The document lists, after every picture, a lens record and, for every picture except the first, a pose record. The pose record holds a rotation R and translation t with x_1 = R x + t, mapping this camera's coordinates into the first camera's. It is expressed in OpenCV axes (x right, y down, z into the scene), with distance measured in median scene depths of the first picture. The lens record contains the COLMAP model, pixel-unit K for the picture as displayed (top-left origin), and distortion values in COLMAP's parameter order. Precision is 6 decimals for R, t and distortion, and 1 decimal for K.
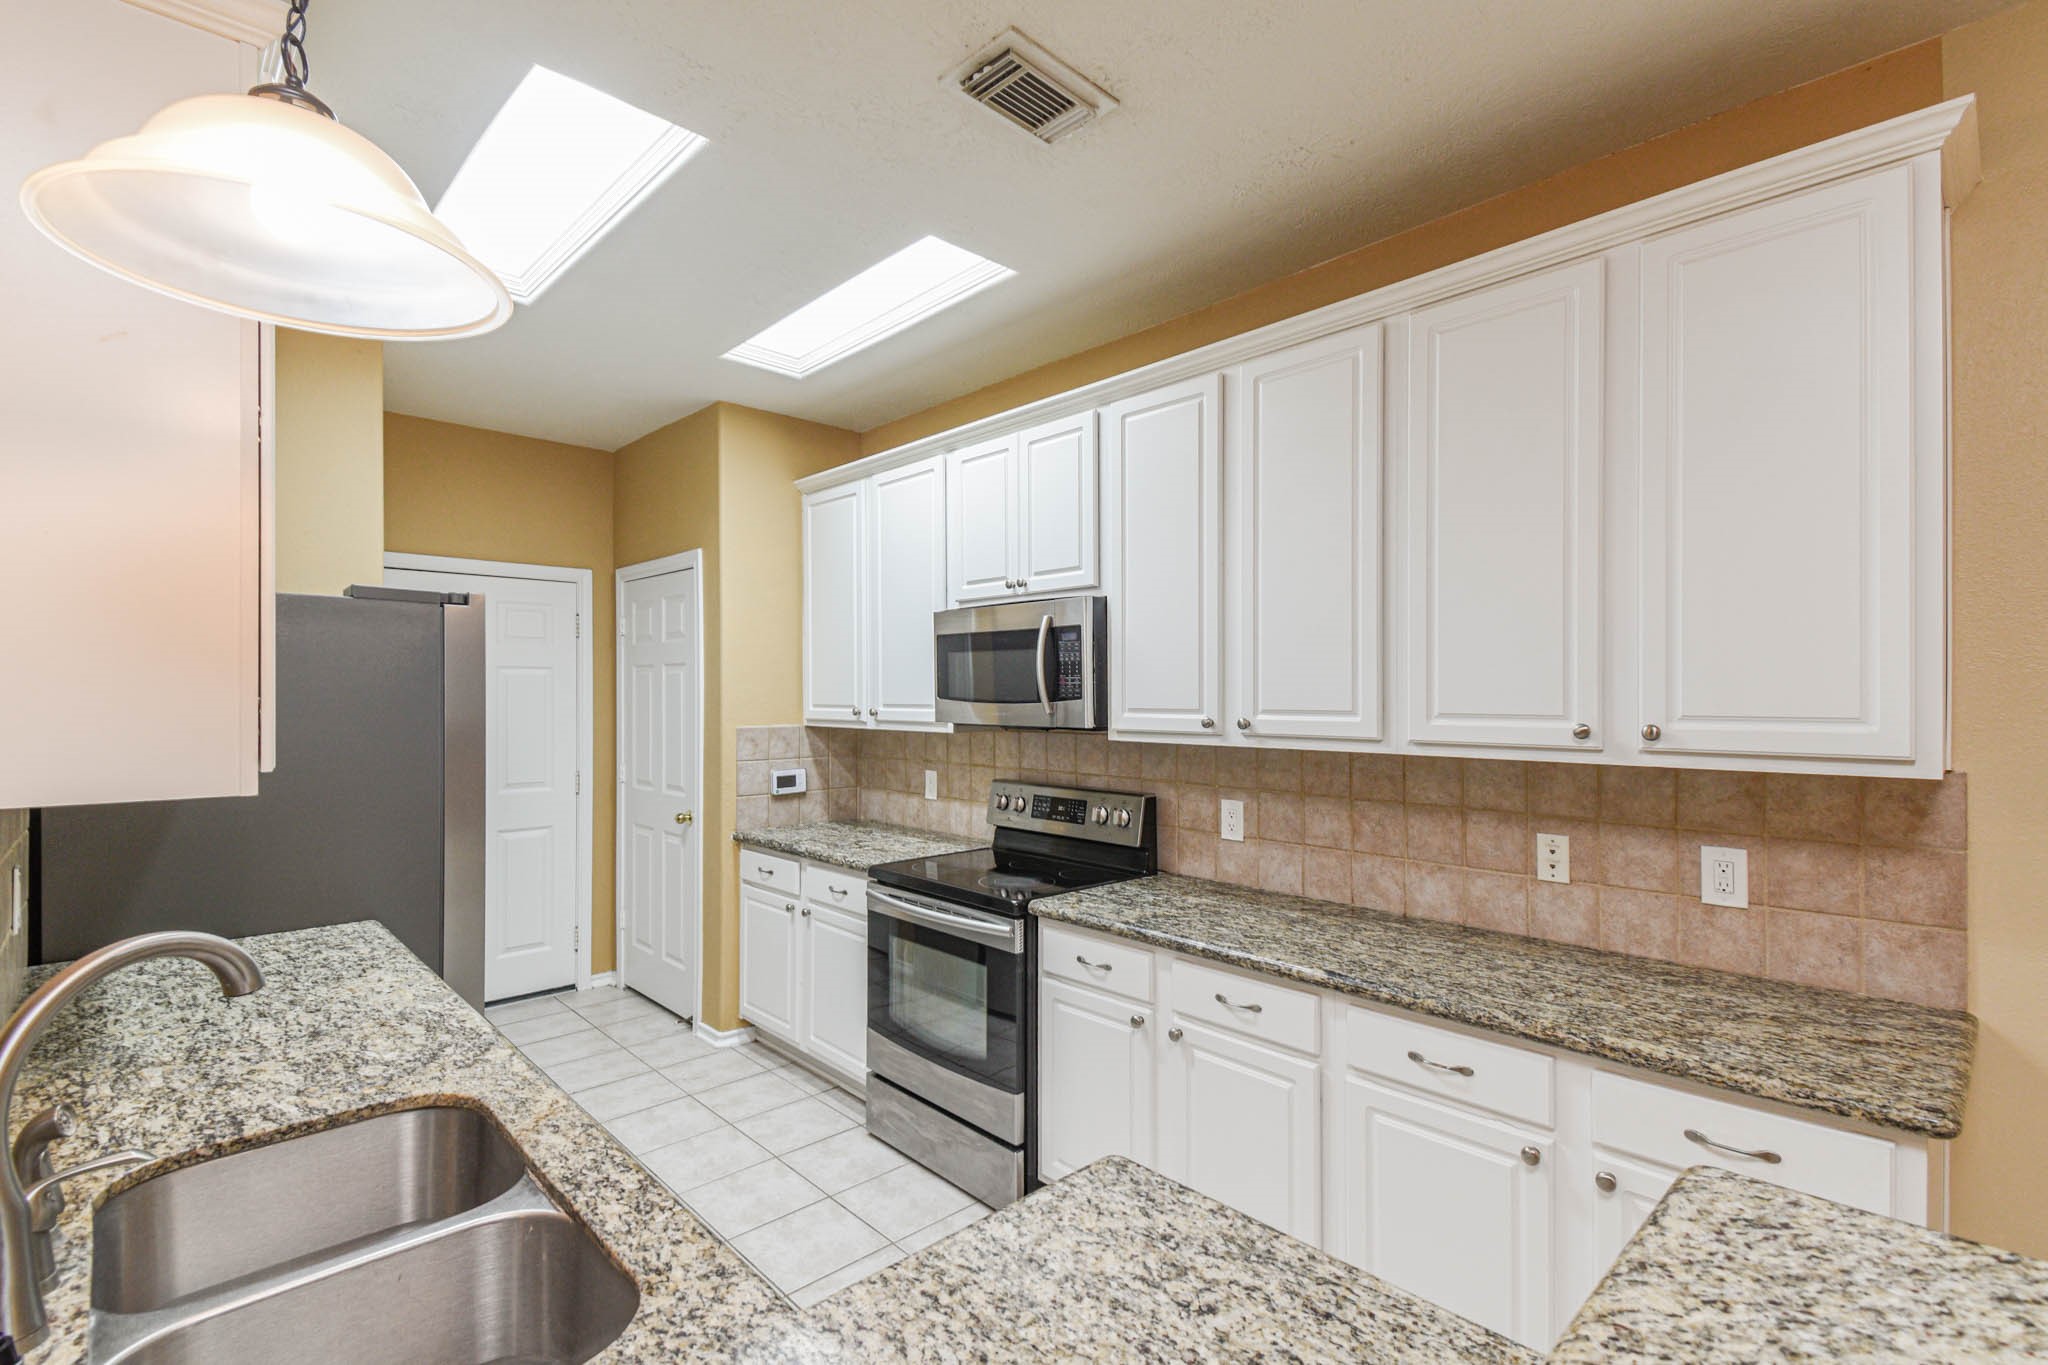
lens RADIAL K [[937.1, 0, 1019.9], [0, 937.1, 695.9], [0, 0, 1]] dist [0.040139, -0.025948]
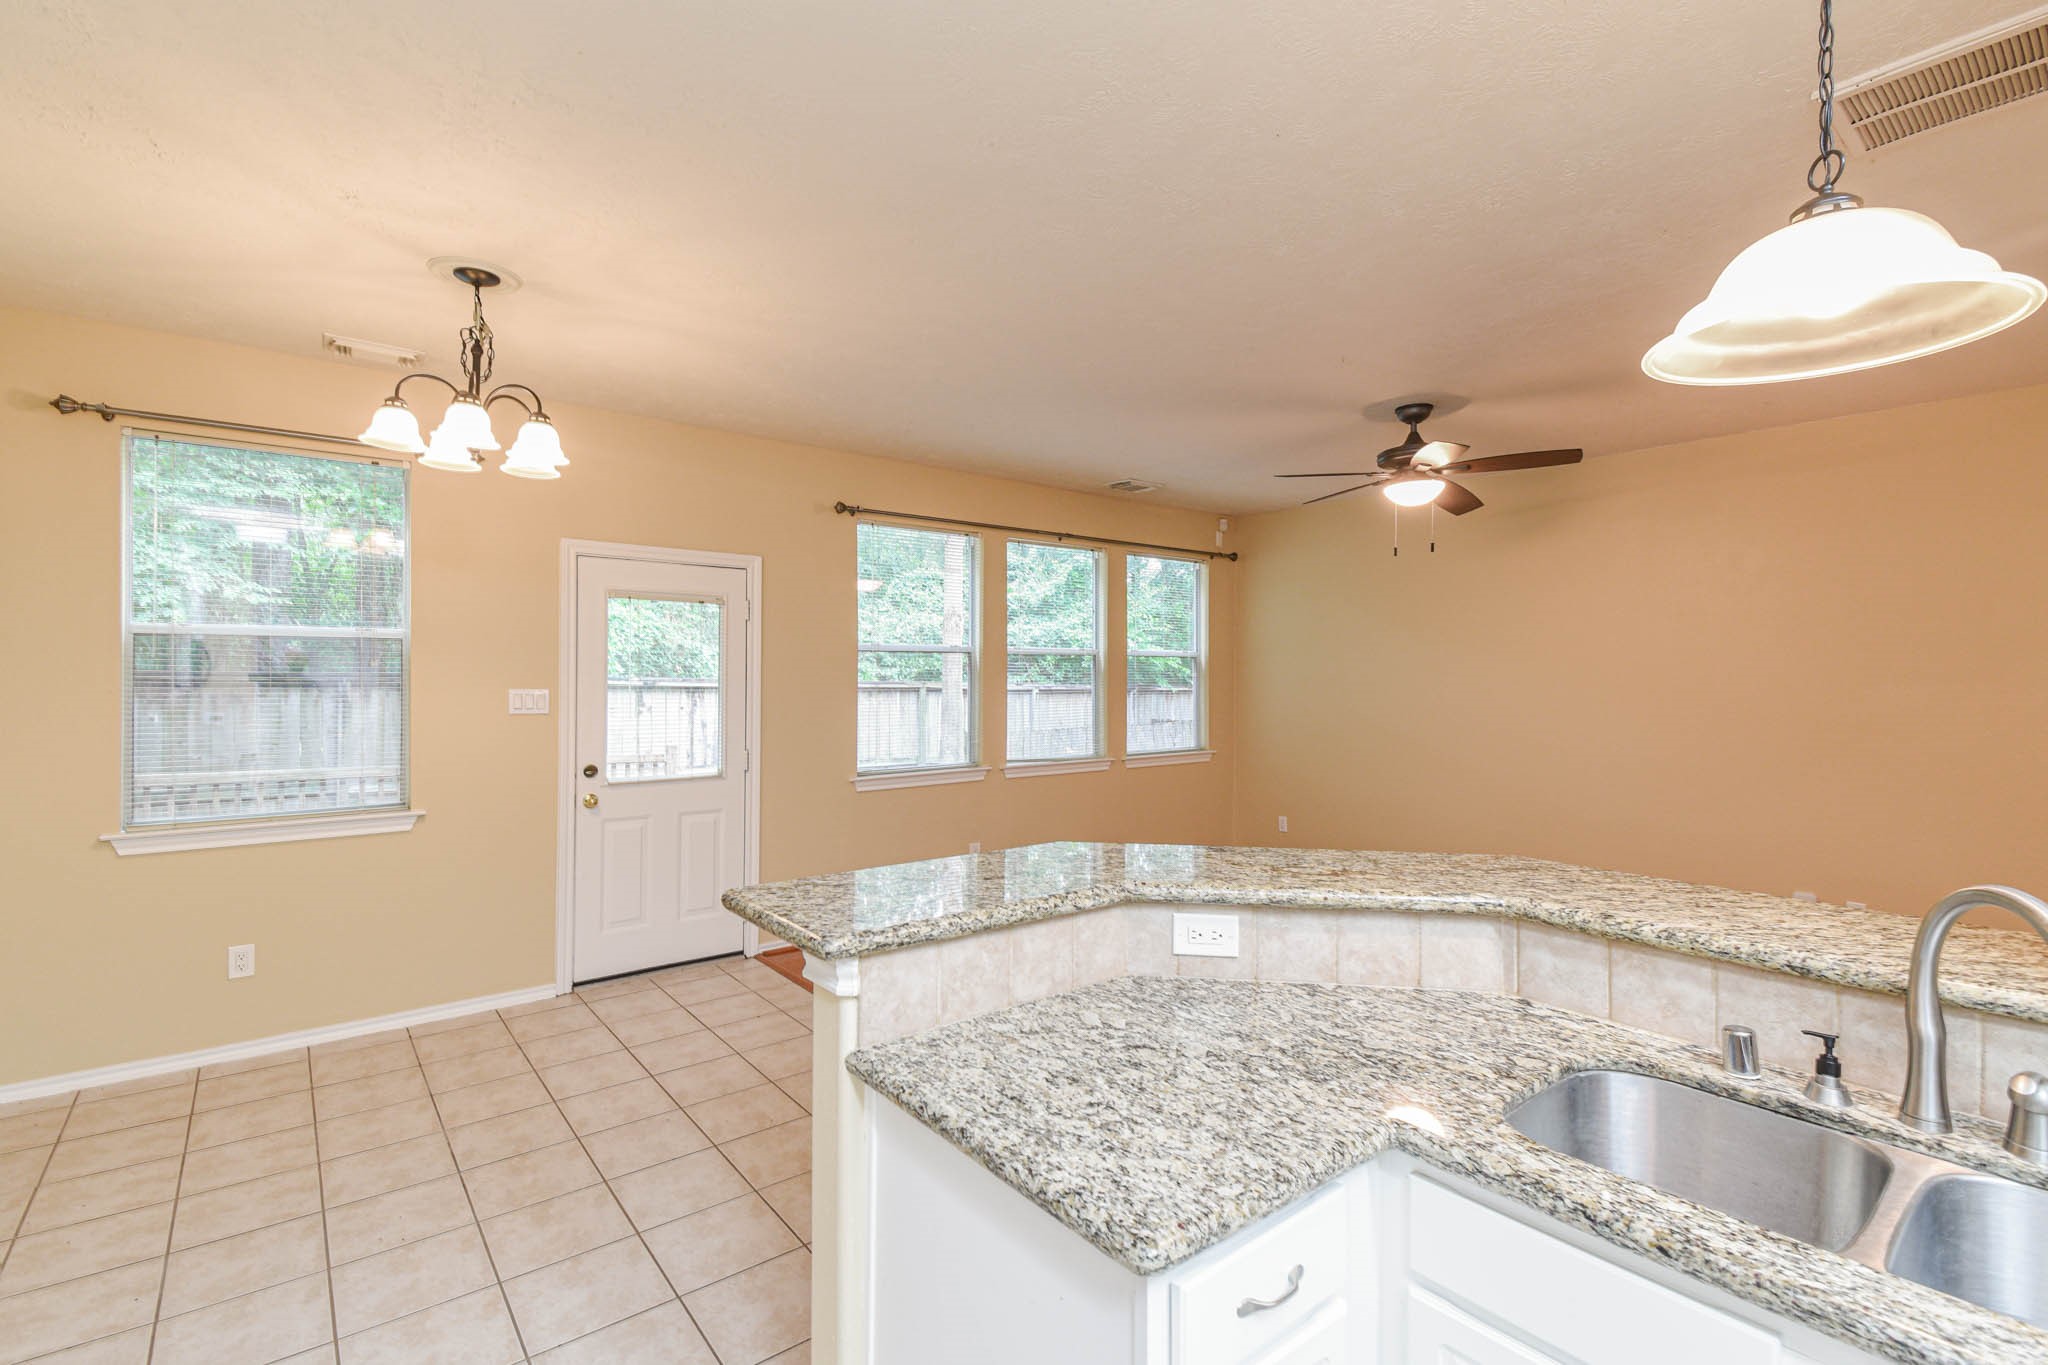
lens RADIAL K [[911.8, 0, 1017.1], [0, 911.8, 672.9], [0, 0, 1]] dist [0.039916, -0.024003]
pose [[-0.995414, -0.004377, 0.095556, 0.066589], [-0.004900, 0.999974, -0.005237, 0.000762], [-0.095531, -0.005681, -0.995410, 0.870588]]
